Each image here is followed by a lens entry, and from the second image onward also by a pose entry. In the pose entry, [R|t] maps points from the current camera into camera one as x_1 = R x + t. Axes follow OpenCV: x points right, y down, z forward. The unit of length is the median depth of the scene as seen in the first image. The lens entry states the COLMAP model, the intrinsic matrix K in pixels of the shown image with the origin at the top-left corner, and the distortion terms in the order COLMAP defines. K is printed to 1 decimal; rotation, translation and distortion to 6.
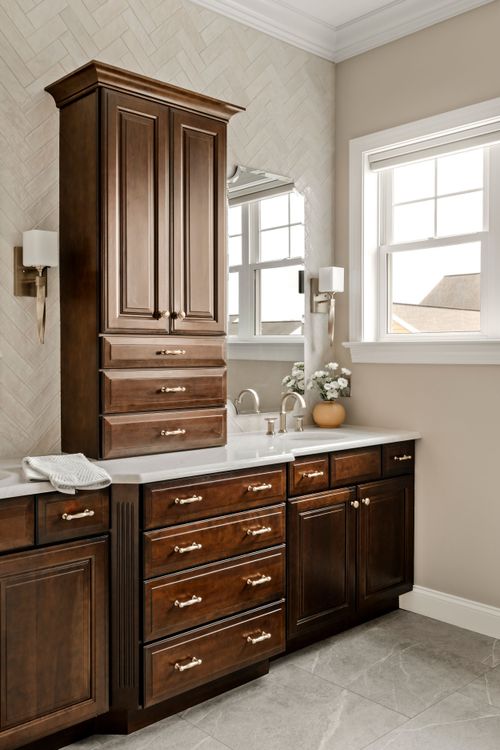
lens RADIAL K [[715.7, 0, 253.9], [0, 715.7, 364.1], [0, 0, 1]] dist [0.004067, 0.000000]
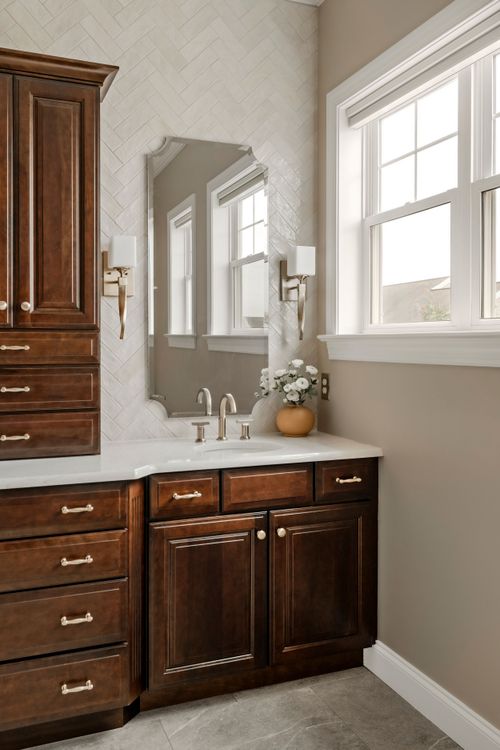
lens RADIAL K [[666.9, 0, 250.8], [0, 666.9, 353.8], [0, 0, 1]] dist [0.003620, -0.020405]
pose [[0.931837, 0.004938, -0.362843, 0.353217], [-0.005652, 0.999984, -0.000907, -0.007703], [0.362832, 0.002895, 0.931850, 0.253209]]
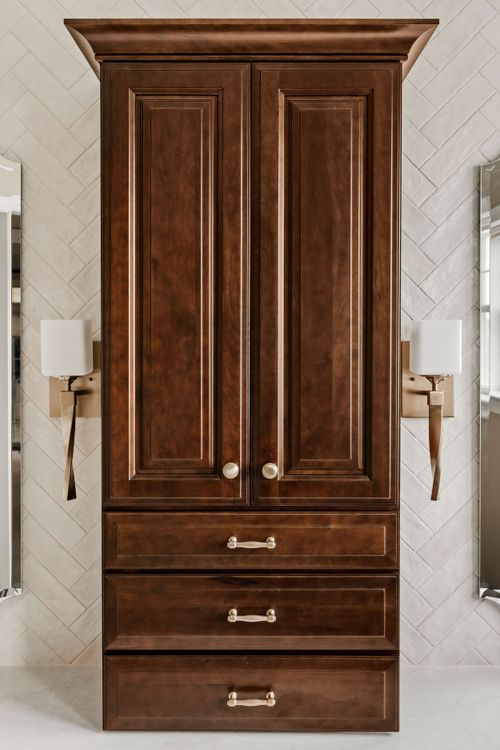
lens RADIAL K [[749.7, 0, 242.8], [0, 749.7, 348.3], [0, 0, 1]] dist [0.002195, 0.000000]
pose [[0.718887, 0.011872, -0.695026, 0.191860], [-0.010286, 0.999926, 0.006441, -0.120695], [0.695051, 0.002519, 0.718956, 0.466767]]
